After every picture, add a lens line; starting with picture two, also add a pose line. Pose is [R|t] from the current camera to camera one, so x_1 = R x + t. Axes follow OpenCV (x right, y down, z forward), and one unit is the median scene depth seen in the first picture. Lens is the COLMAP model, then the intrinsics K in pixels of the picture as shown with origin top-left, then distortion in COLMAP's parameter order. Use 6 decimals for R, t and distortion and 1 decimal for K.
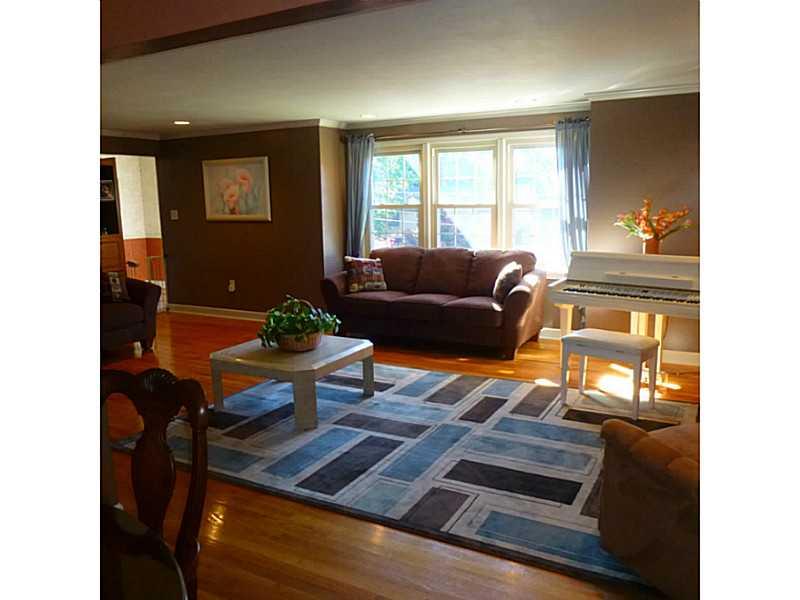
lens RADIAL K [[608.6, 0, 400.0], [0, 608.6, 300.0], [0, 0, 1]] dist [-0.014212, -0.003331]
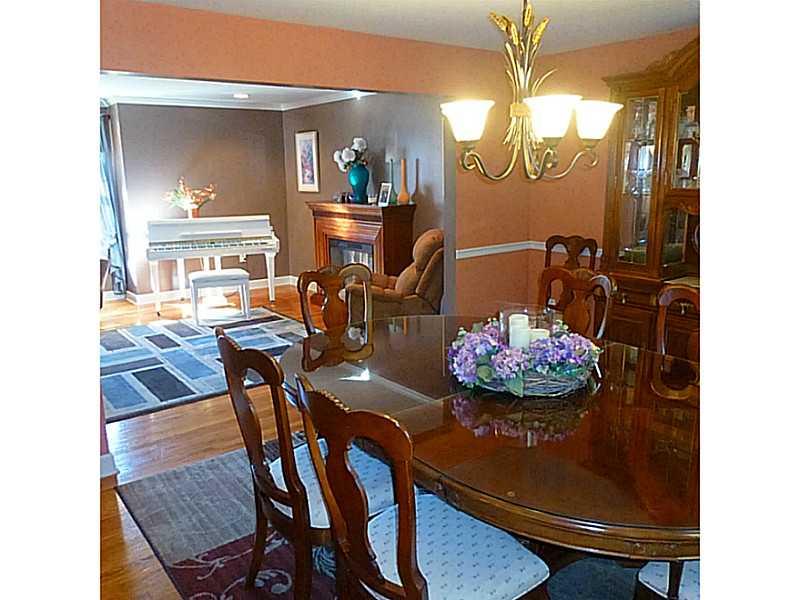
lens RADIAL K [[608.6, 0, 400.0], [0, 608.6, 300.0], [0, 0, 1]] dist [-0.014212, -0.003331]
pose [[0.394750, -0.181103, 0.900763, -0.865102], [0.153415, 0.979610, 0.129723, 0.001055], [-0.905890, 0.086983, 0.414485, -0.017561]]
